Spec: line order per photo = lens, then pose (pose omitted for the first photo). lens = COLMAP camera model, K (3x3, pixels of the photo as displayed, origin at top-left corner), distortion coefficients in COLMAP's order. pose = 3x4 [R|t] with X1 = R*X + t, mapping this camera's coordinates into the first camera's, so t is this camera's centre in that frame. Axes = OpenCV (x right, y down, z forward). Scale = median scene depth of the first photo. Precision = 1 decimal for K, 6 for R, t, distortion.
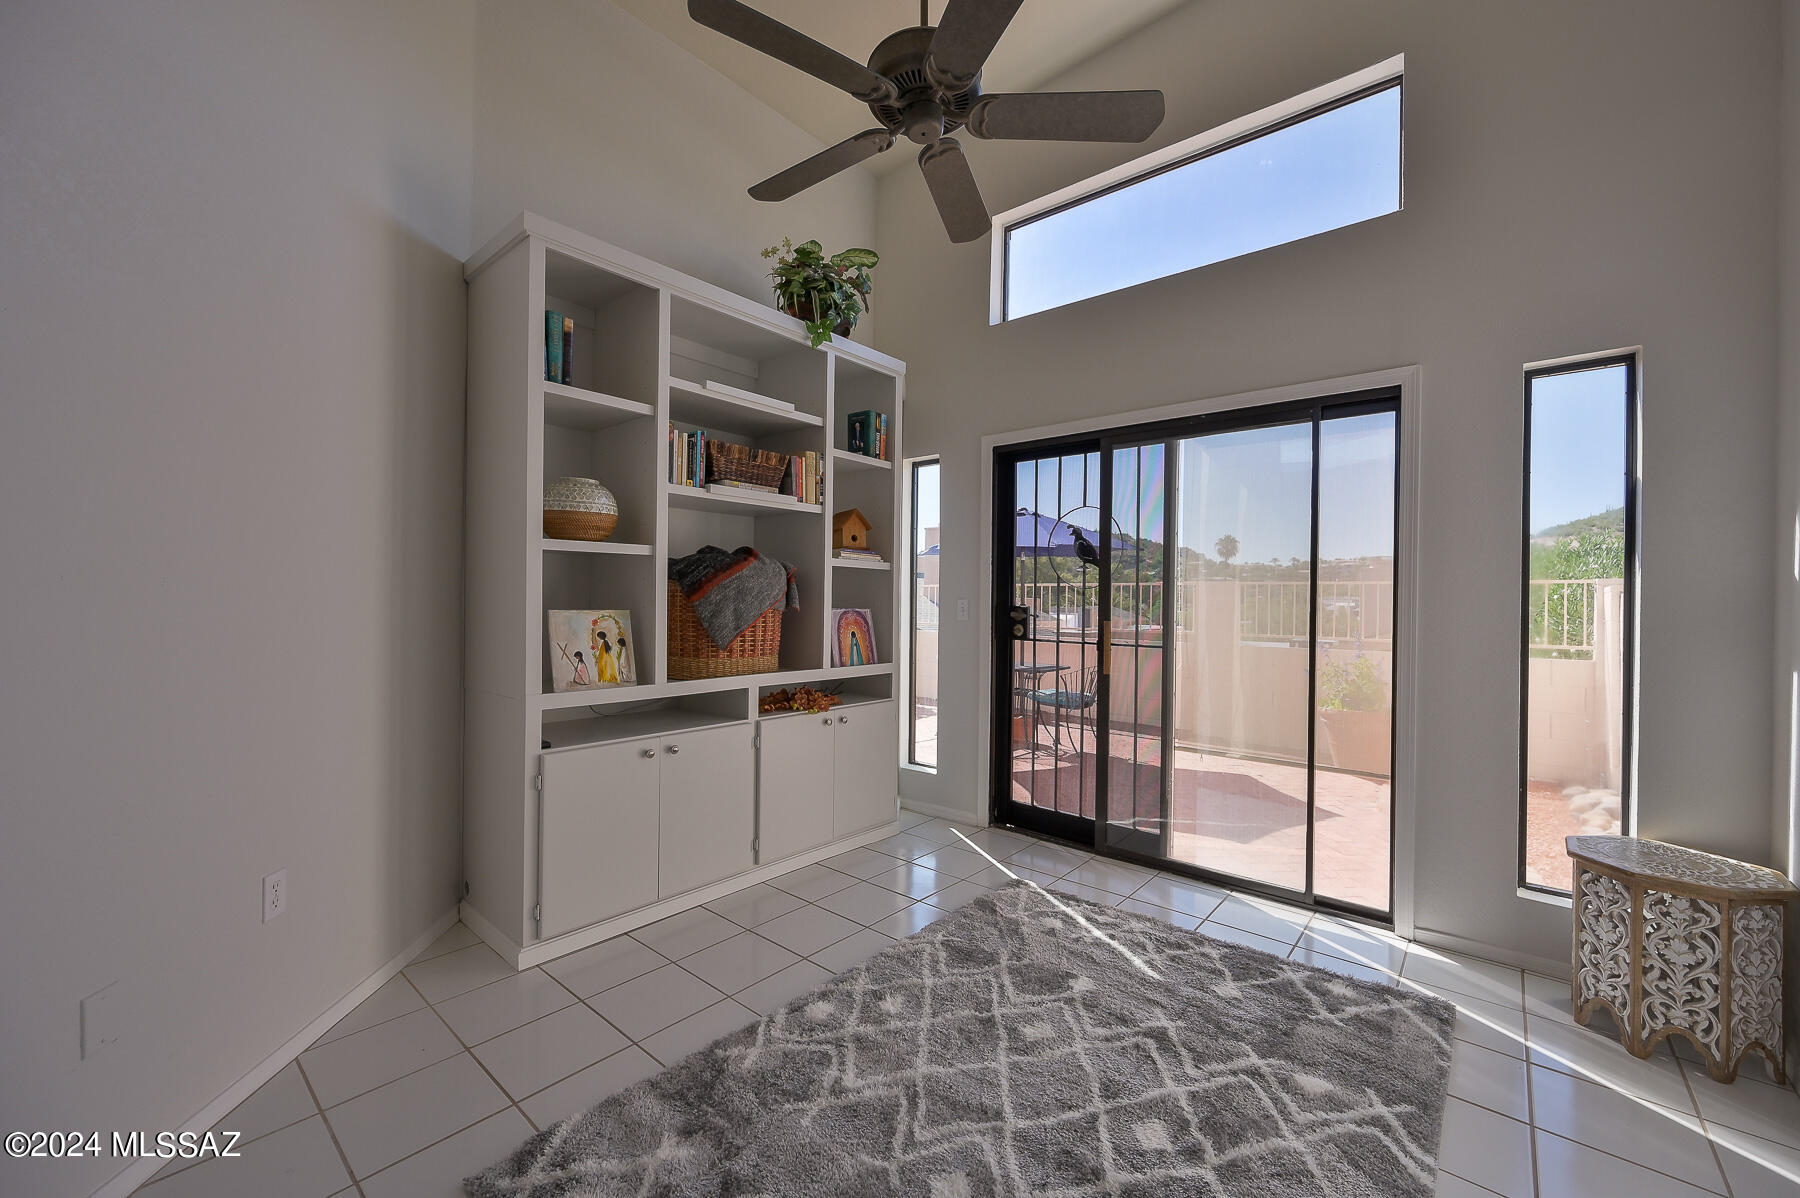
lens RADIAL K [[708.9, 0, 900.0], [0, 708.9, 599.0], [0, 0, 1]] dist [0.008198, -0.000115]
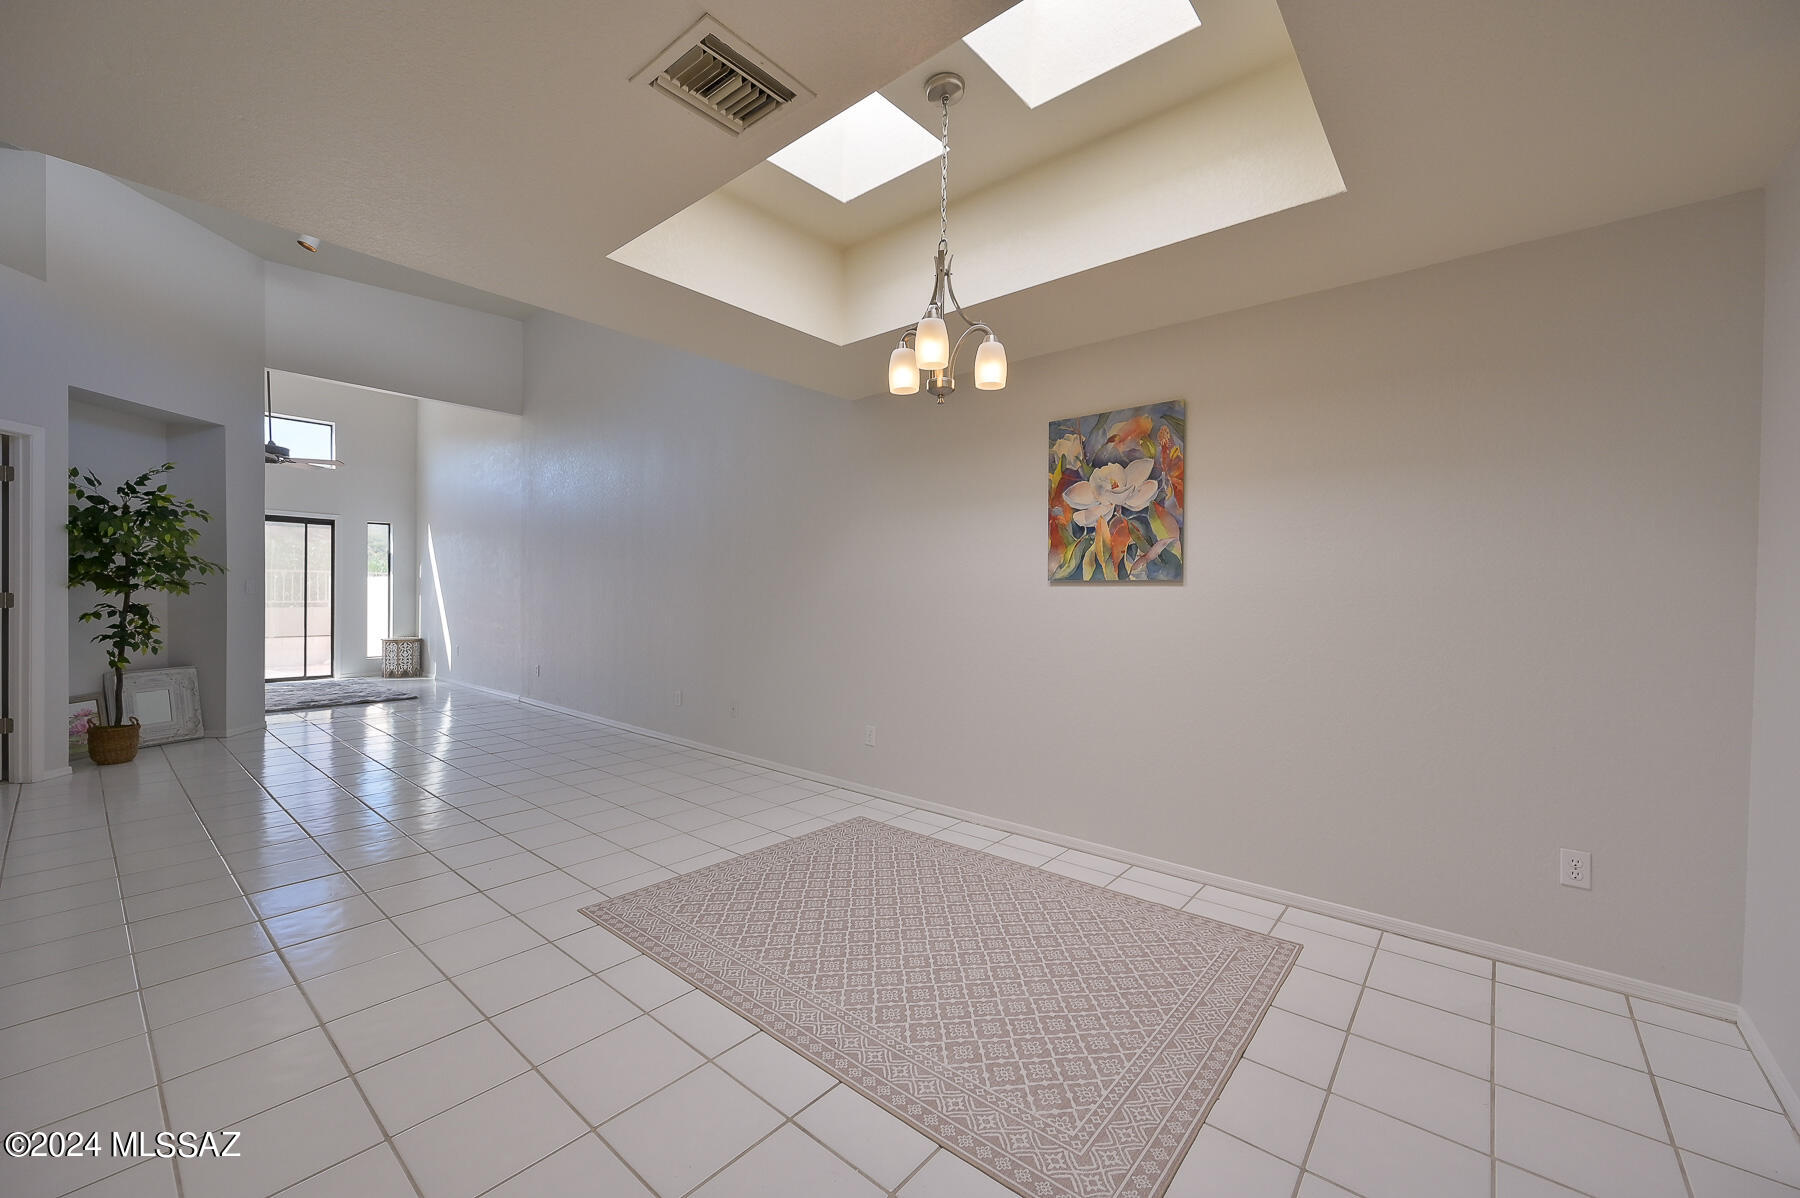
lens RADIAL K [[708.6, 0, 900.0], [0, 708.6, 599.0], [0, 0, 1]] dist [-0.000469, -0.000160]
pose [[-0.013001, -0.019332, 0.999729, -2.525757], [-0.015892, 0.999691, 0.019125, -0.024366], [-0.999789, -0.015639, -0.013304, -1.544405]]
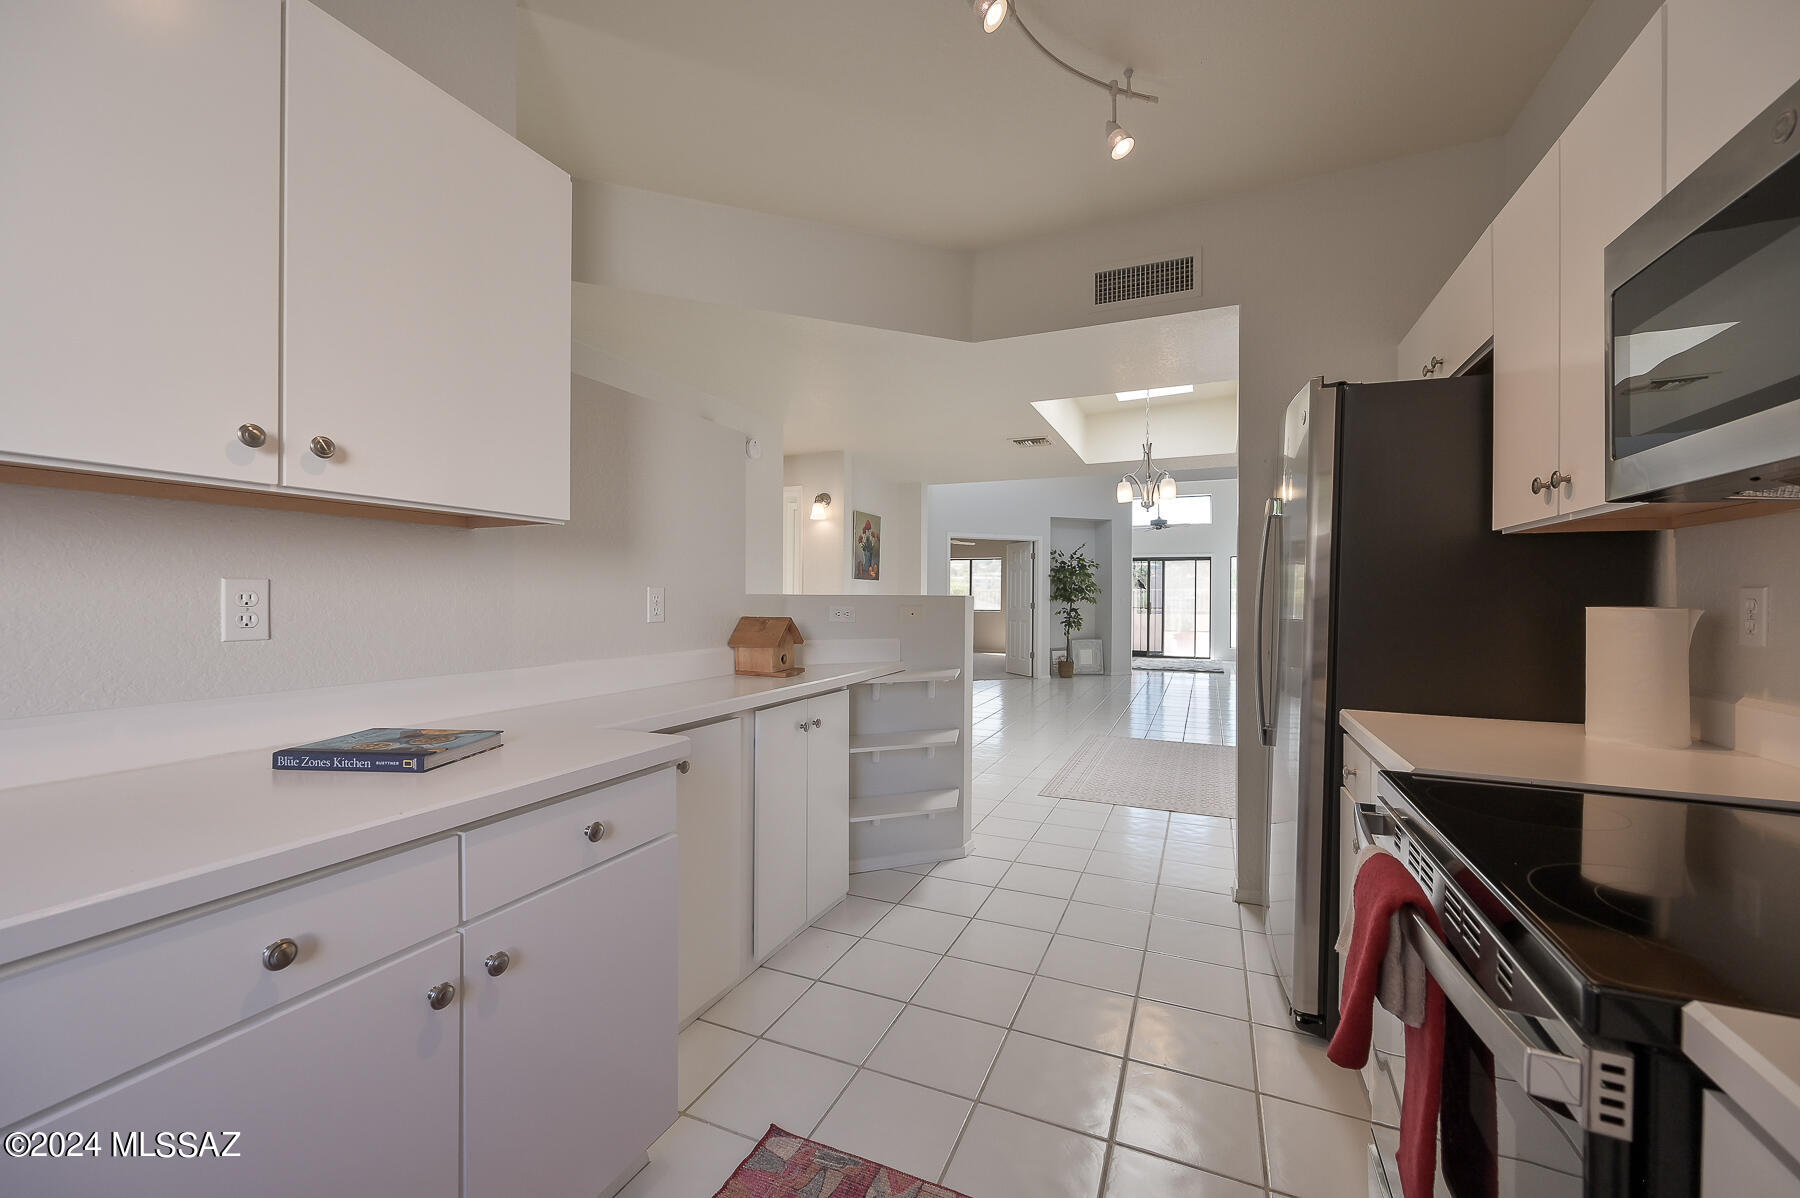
lens RADIAL K [[708.6, 0, 900.0], [0, 708.6, 599.0], [0, 0, 1]] dist [-0.000469, -0.000160]
pose [[0.952502, -0.004662, 0.304498, -2.831343], [0.001427, 0.999940, 0.010845, -0.041643], [-0.304530, -0.009895, 0.952451, -3.020122]]
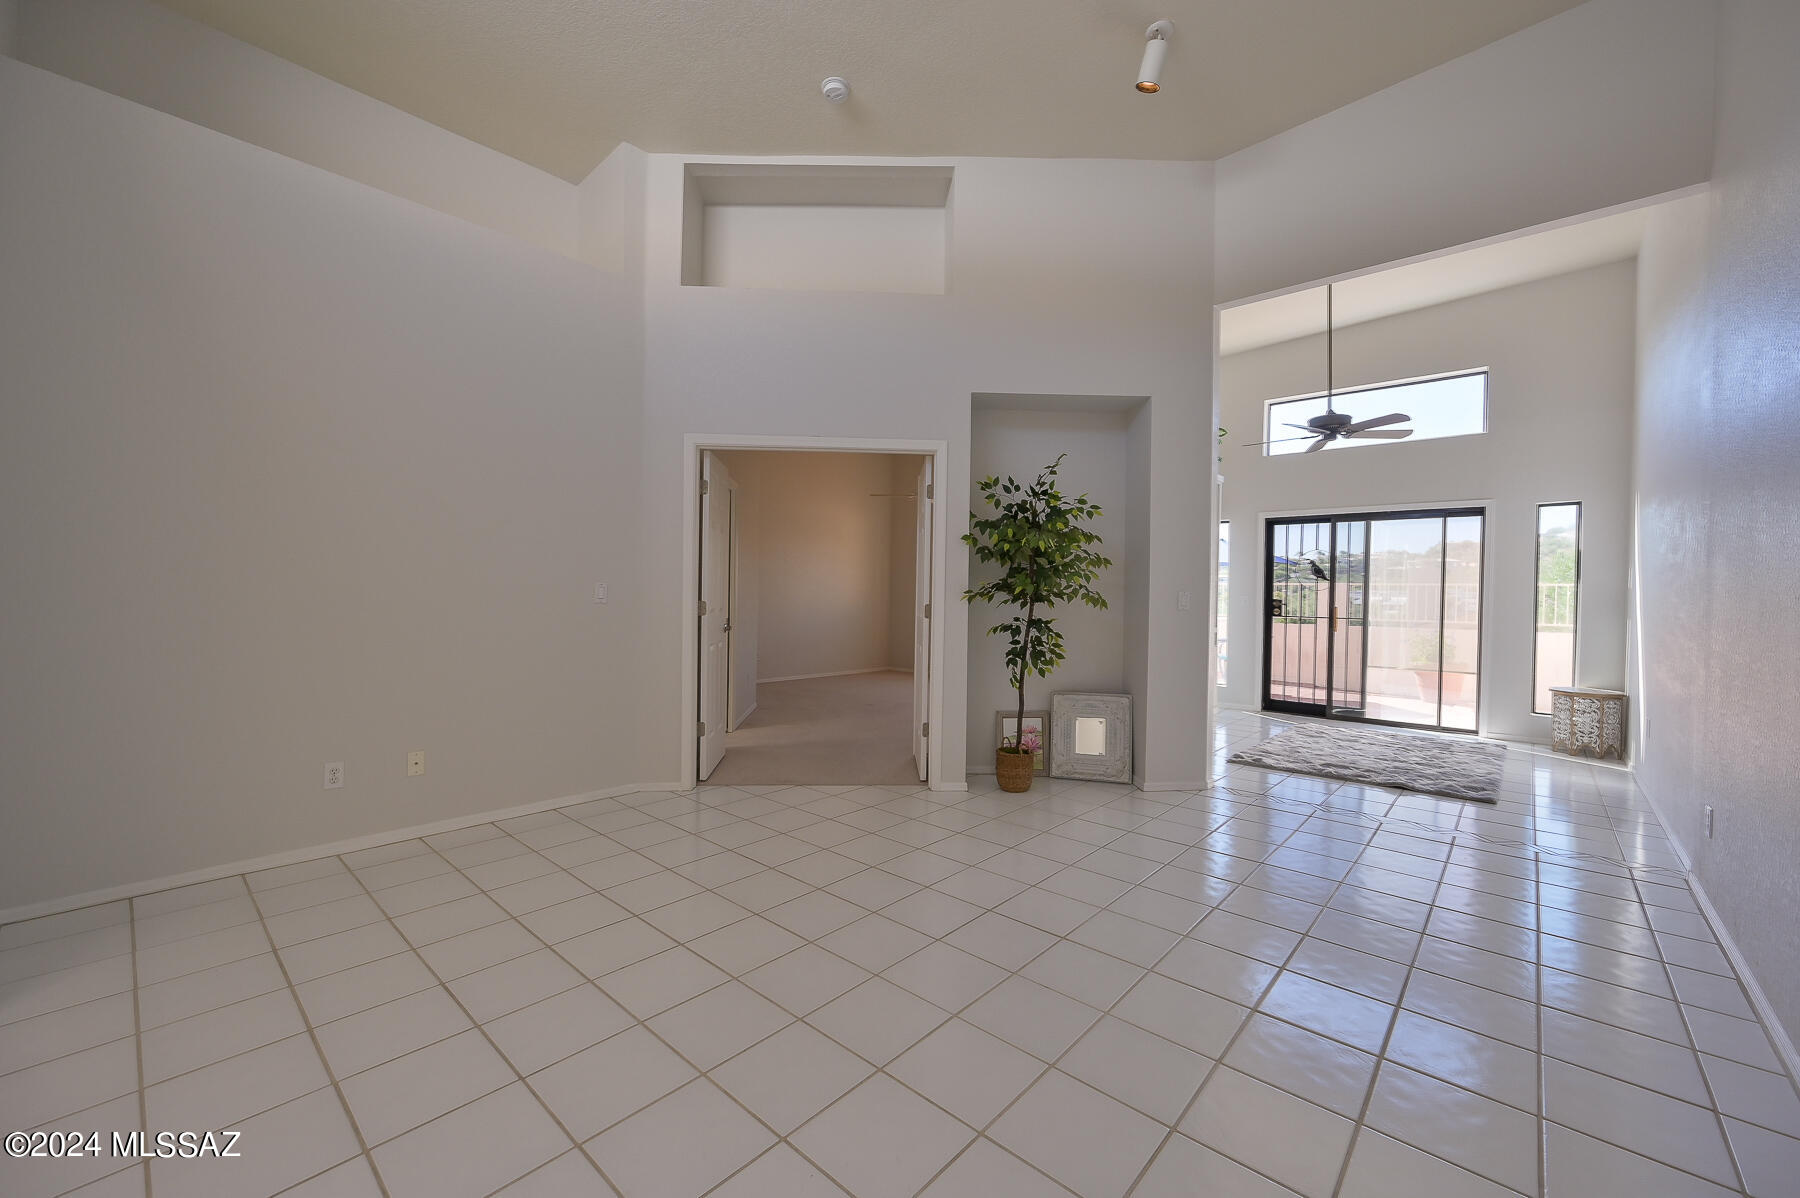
lens RADIAL K [[705.6, 0, 900.0], [0, 705.6, 599.0], [0, 0, 1]] dist [-0.000265, -0.000136]
pose [[0.999908, 0.004813, -0.012704, -1.111103], [-0.004669, 0.999925, 0.011308, -0.009181], [0.012757, -0.011247, 0.999855, -1.260547]]
